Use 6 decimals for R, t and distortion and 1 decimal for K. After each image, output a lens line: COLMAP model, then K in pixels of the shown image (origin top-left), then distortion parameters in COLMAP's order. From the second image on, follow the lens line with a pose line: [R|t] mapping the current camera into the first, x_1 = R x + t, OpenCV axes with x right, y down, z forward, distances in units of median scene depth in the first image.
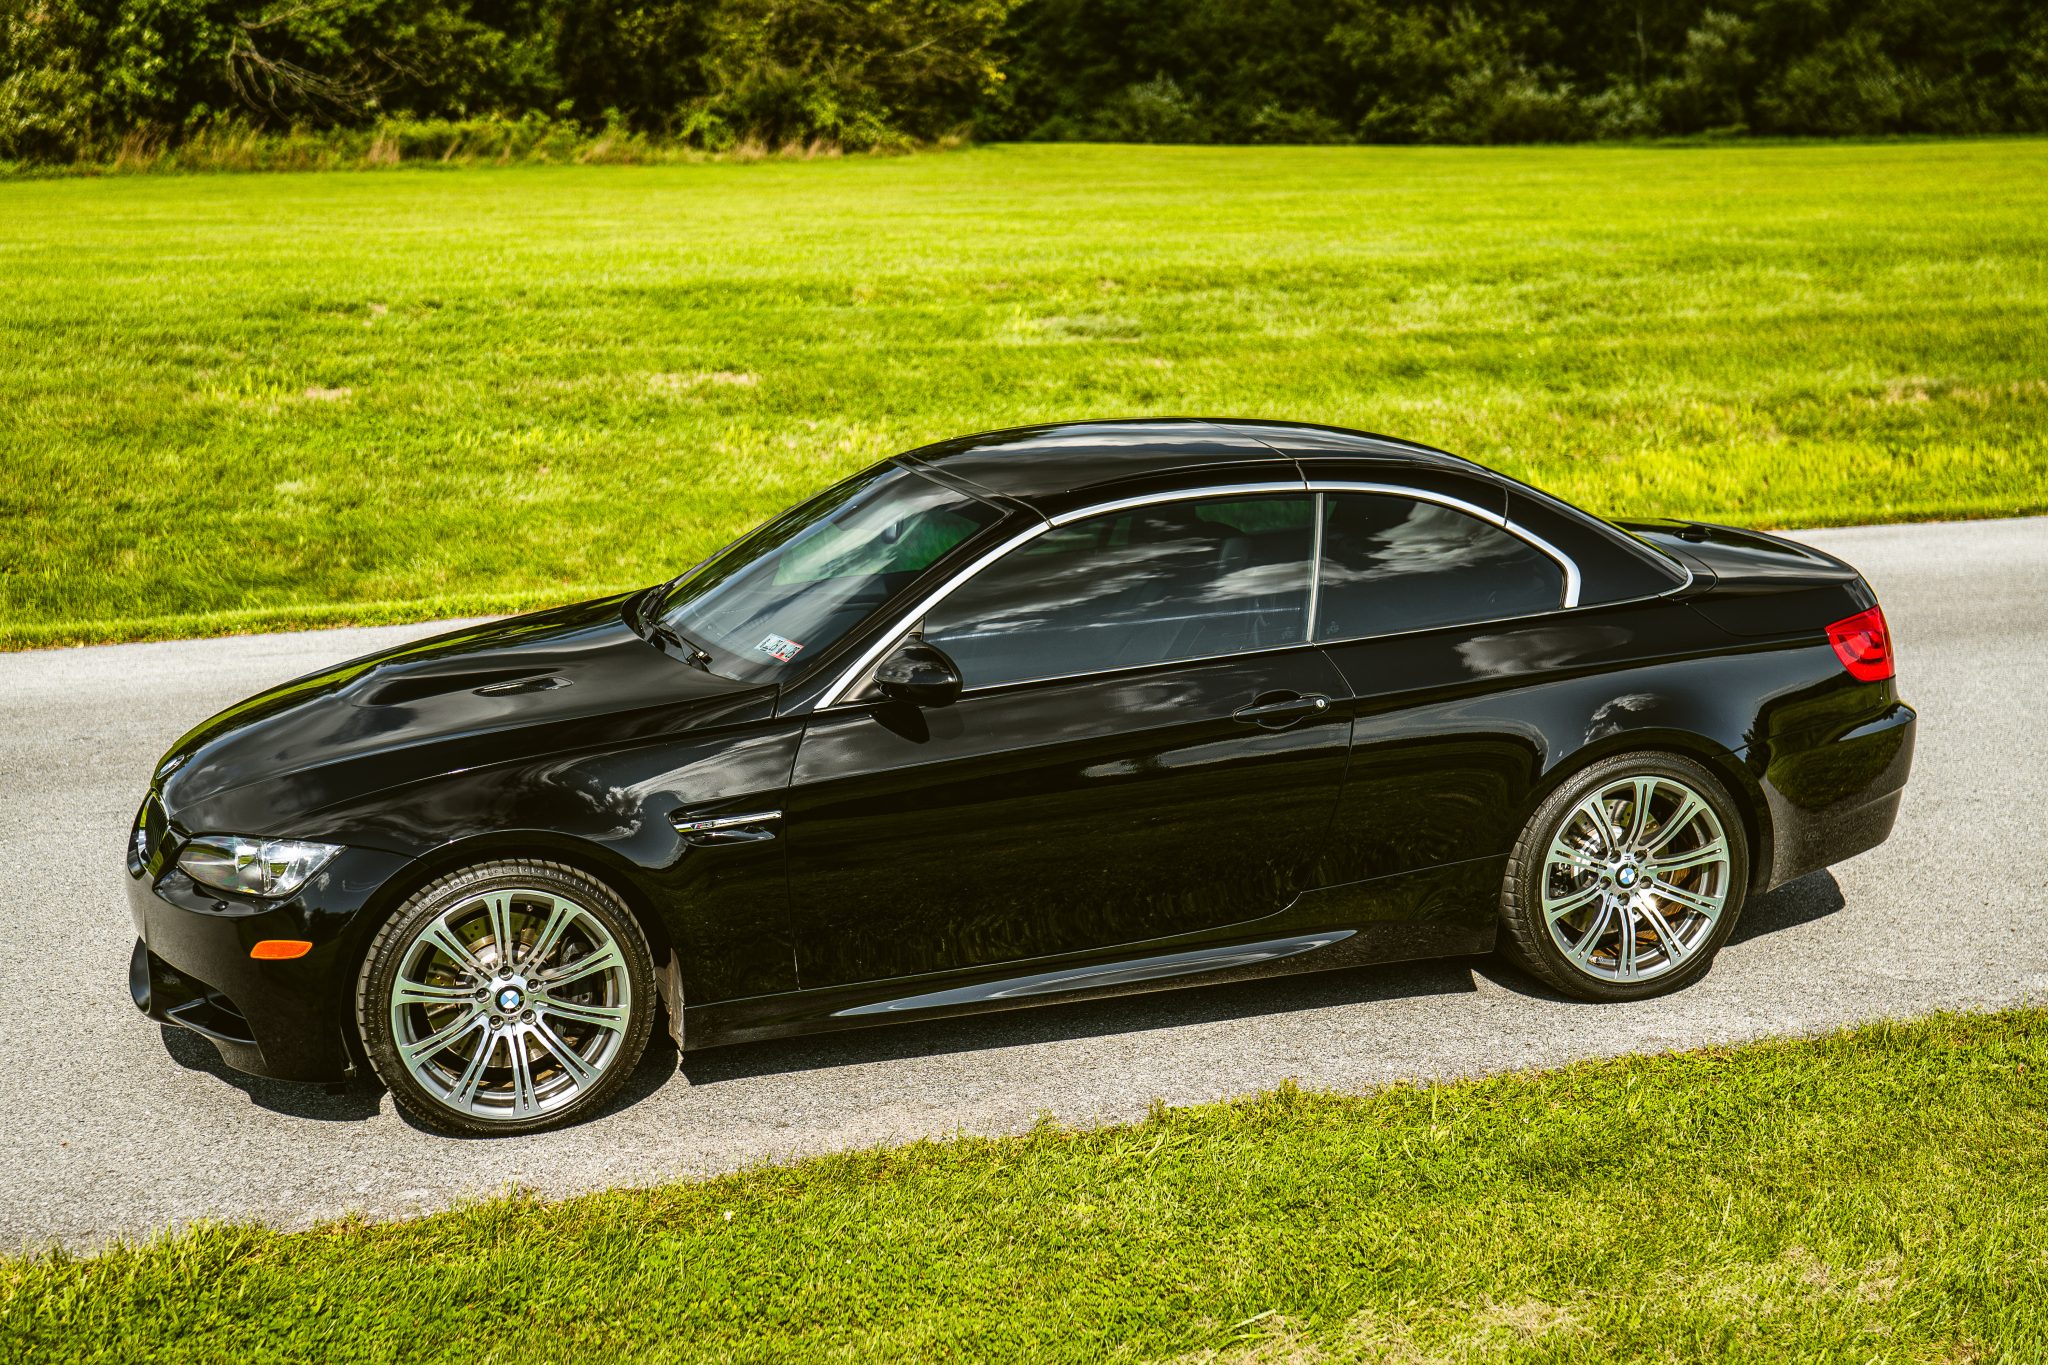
lens RADIAL K [[2808.2, 0, 1020.6], [0, 2808.2, 675.1], [0, 0, 1]] dist [0.005347, 0.000000]
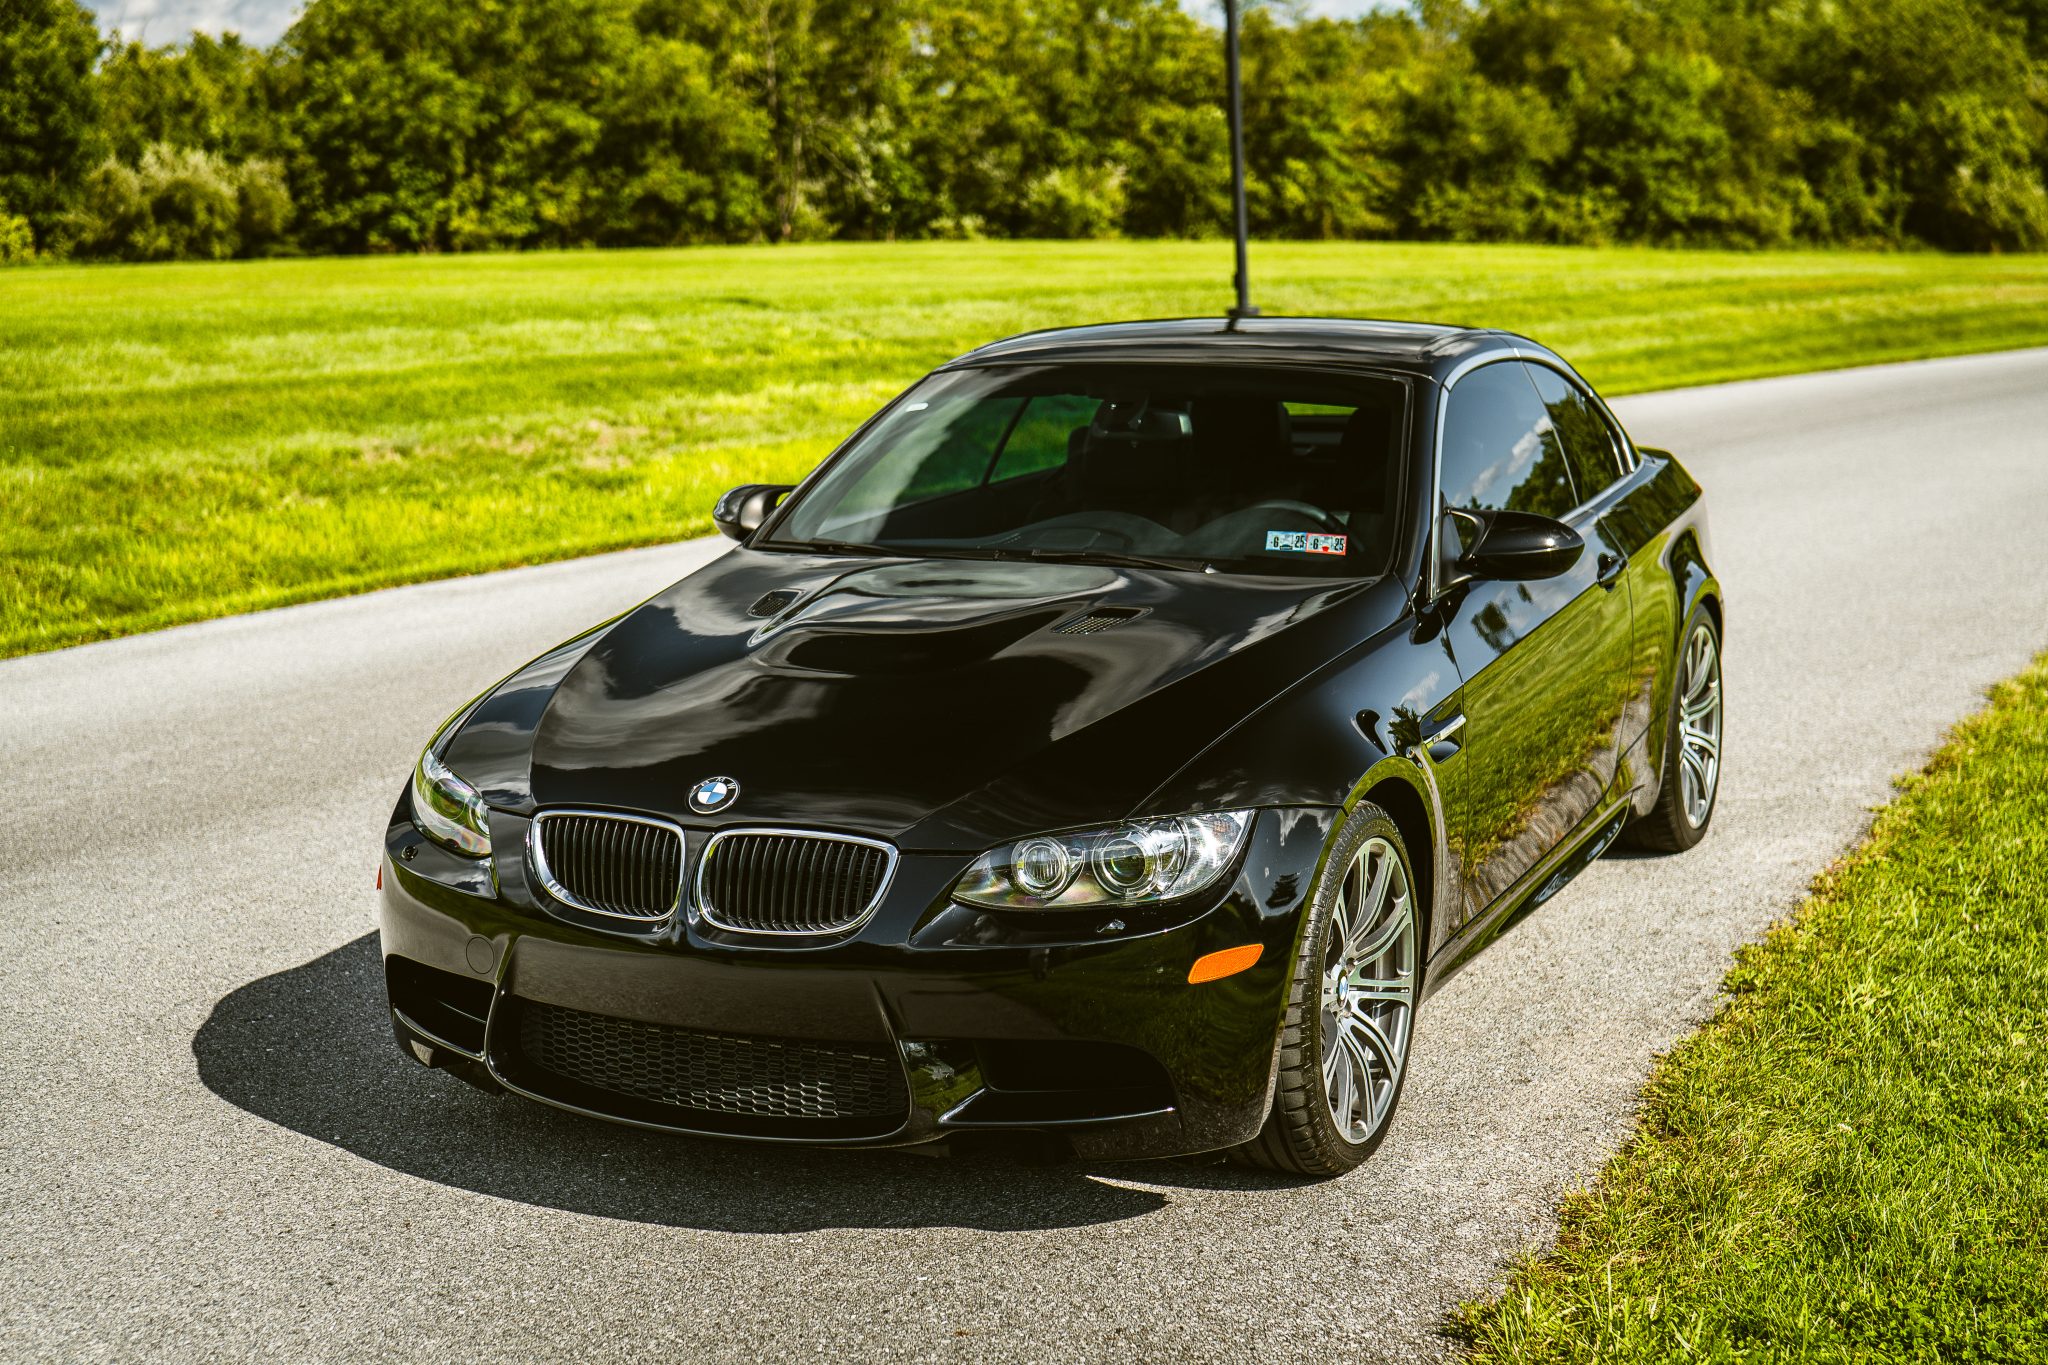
lens RADIAL K [[2808.2, 0, 1032.8], [0, 2808.2, 673.9], [0, 0, 1]] dist [0.005347, 0.000000]
pose [[0.669114, -0.103210, 0.735958, -0.712492], [0.146062, 0.989258, 0.005936, 0.010948], [-0.728665, 0.103524, 0.677001, 0.467690]]
